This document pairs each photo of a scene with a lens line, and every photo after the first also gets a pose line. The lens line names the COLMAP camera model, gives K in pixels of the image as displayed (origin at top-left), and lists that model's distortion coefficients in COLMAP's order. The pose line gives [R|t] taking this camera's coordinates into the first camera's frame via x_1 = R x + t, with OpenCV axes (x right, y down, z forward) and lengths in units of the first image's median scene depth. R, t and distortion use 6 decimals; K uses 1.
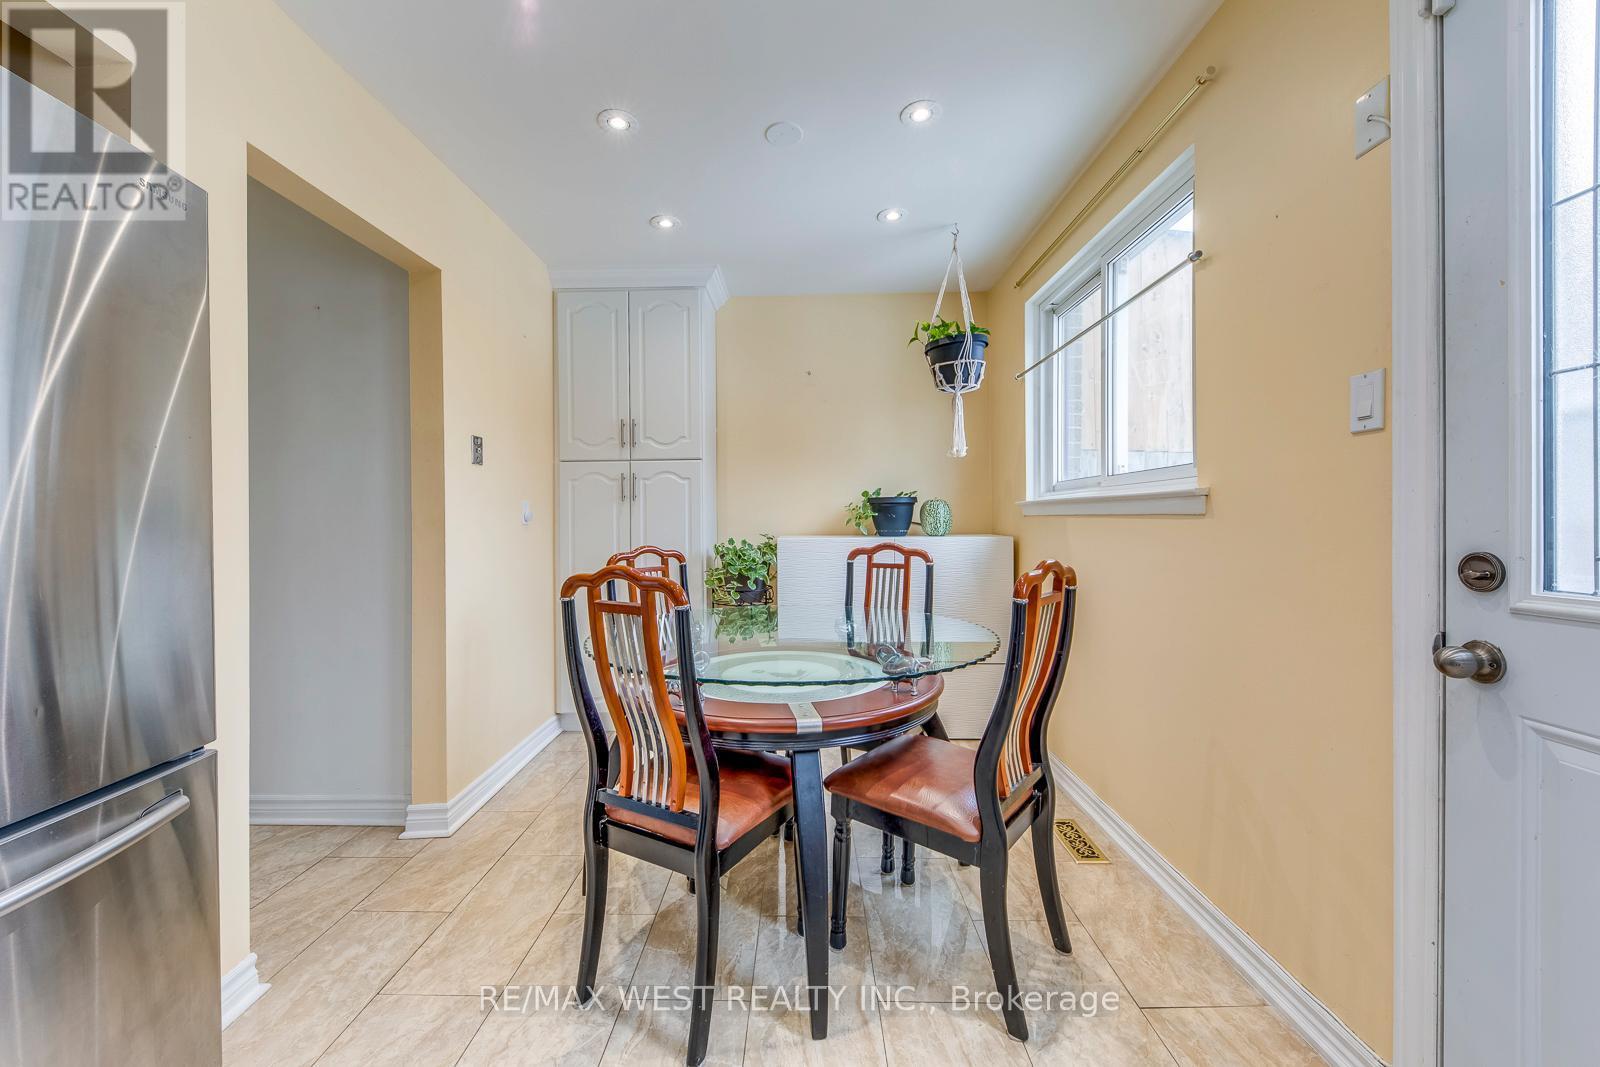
lens RADIAL K [[599.3, 0, 790.3], [0, 599.3, 526.5], [0, 0, 1]] dist [0.014969, -0.006352]
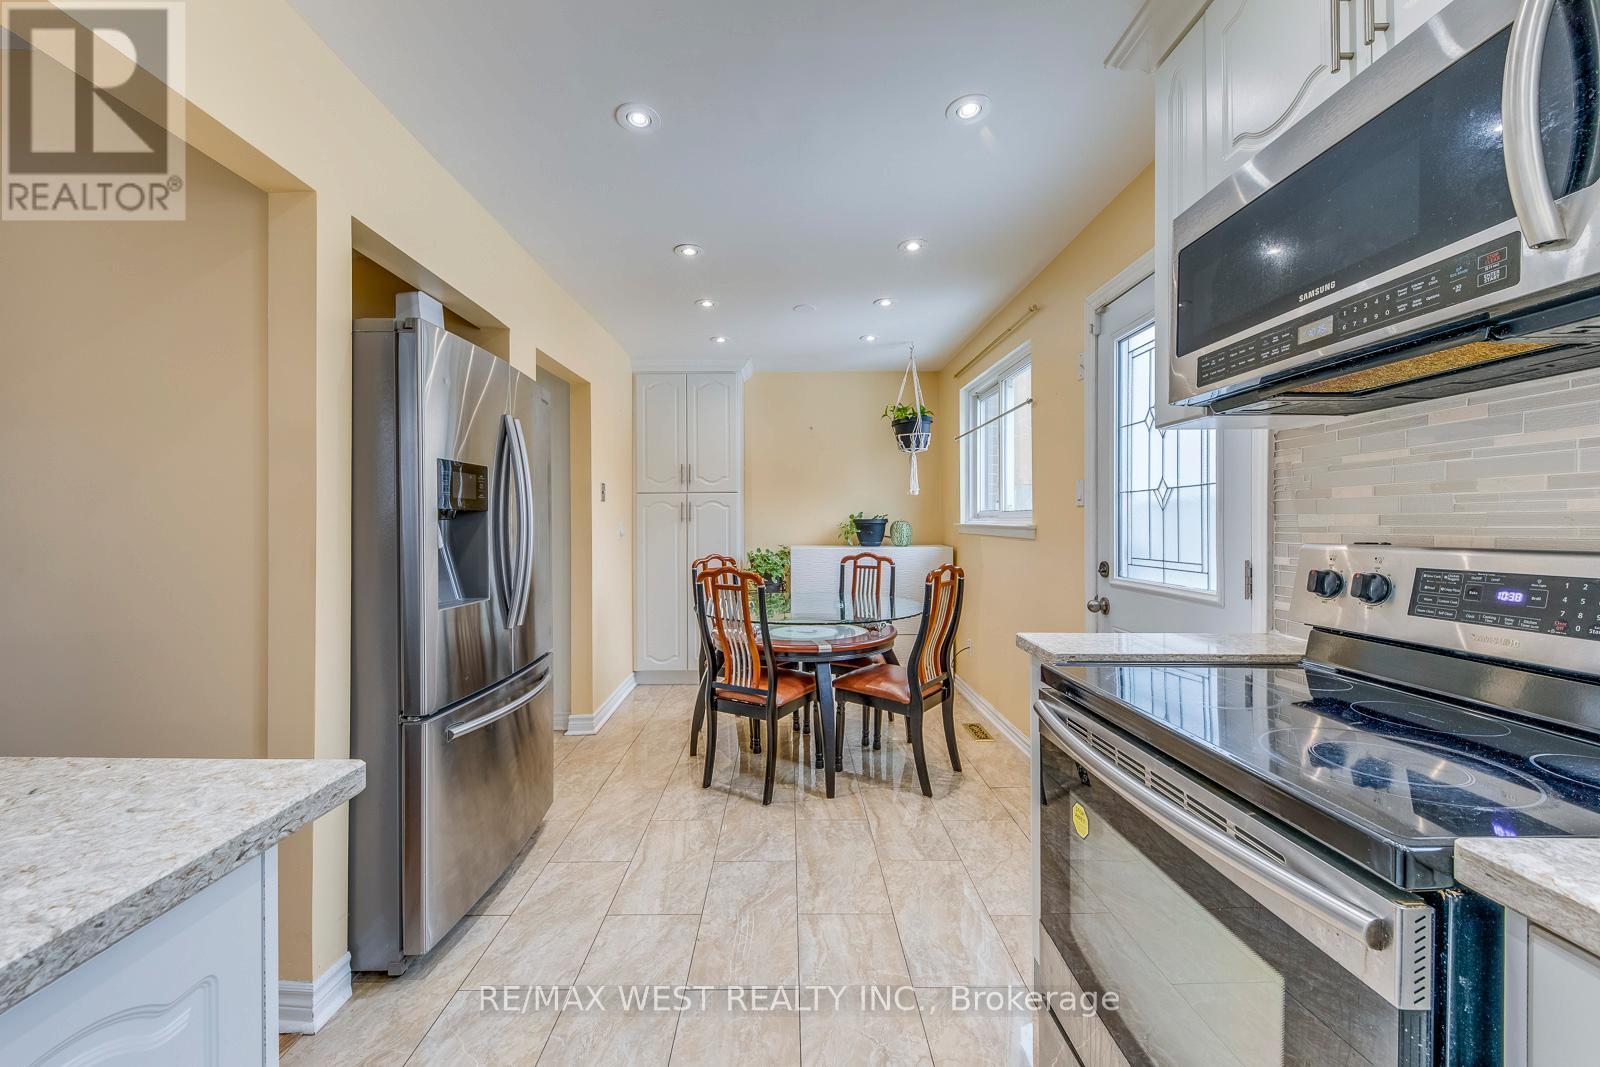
lens RADIAL K [[587.7, 0, 800.2], [0, 587.7, 526.6], [0, 0, 1]] dist [0.011487, -0.005471]
pose [[0.999049, 0.003899, 0.043417, -0.082056], [-0.003714, 0.999984, -0.004341, -0.034478], [-0.043434, 0.004176, 0.999048, -0.555757]]
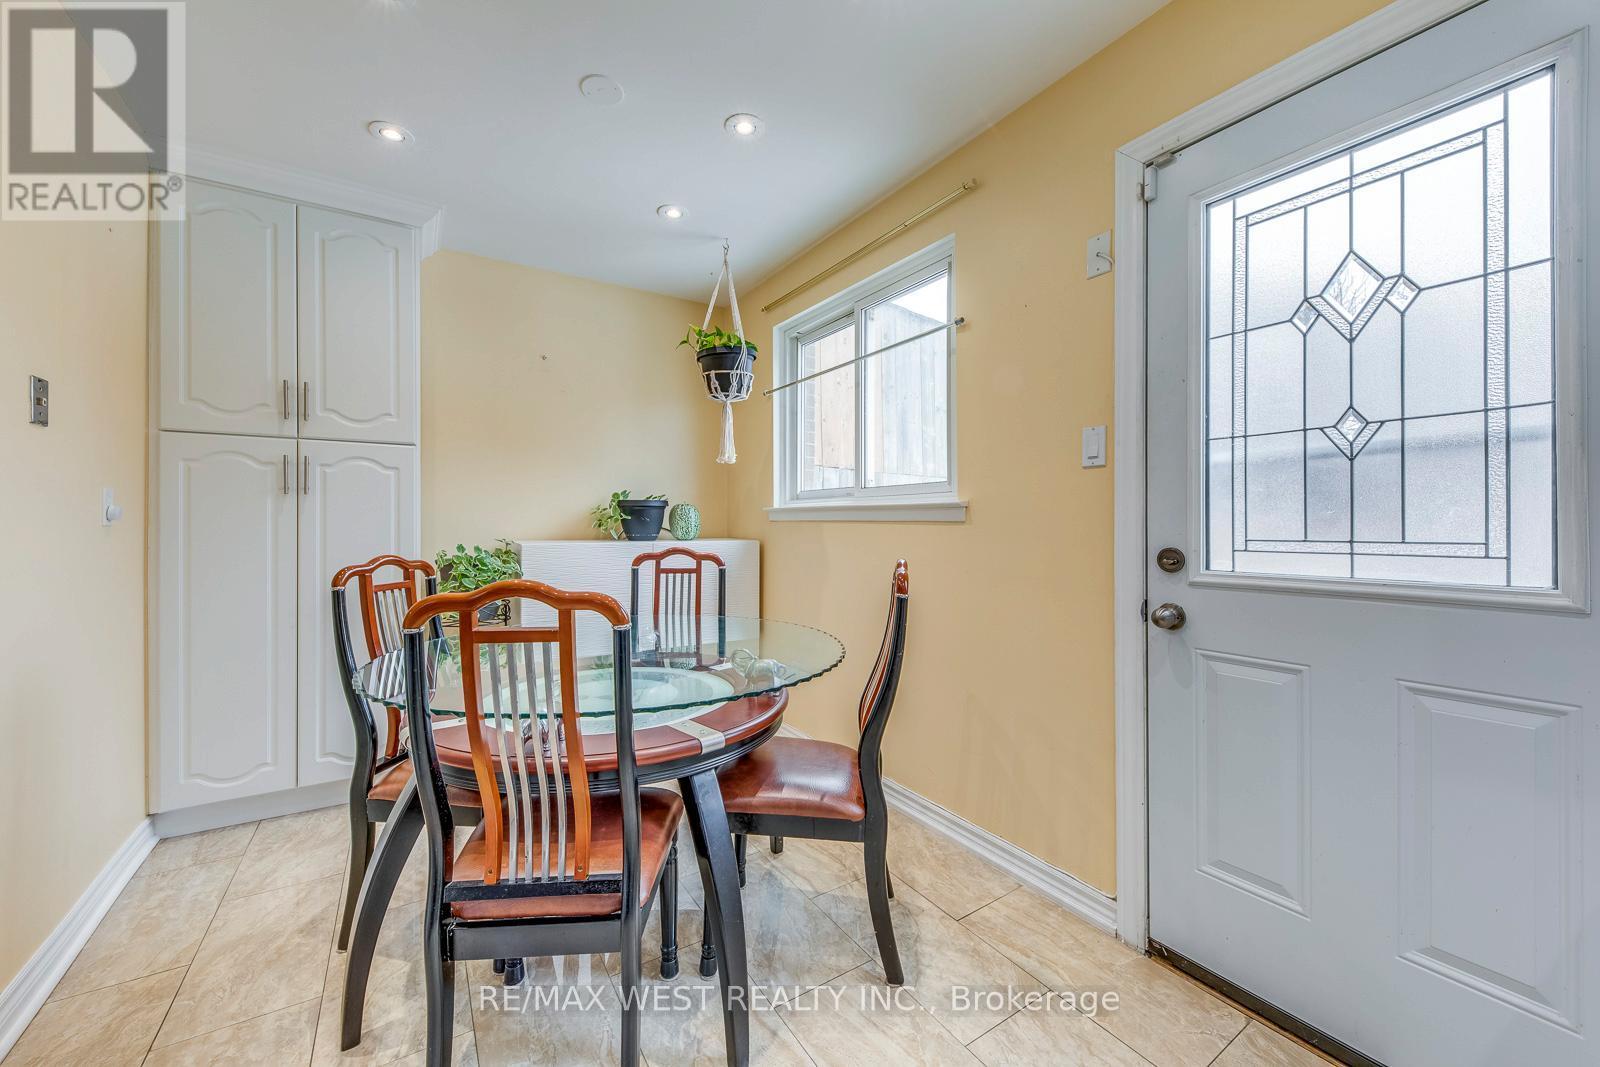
lens RADIAL K [[599.3, 0, 790.3], [0, 599.3, 526.5], [0, 0, 1]] dist [0.014969, -0.006352]
pose [[0.836343, 0.006783, 0.548164, -0.233375], [-0.002682, 0.999962, -0.008282, 0.001178], [-0.548199, 0.005457, 0.836330, 0.091725]]
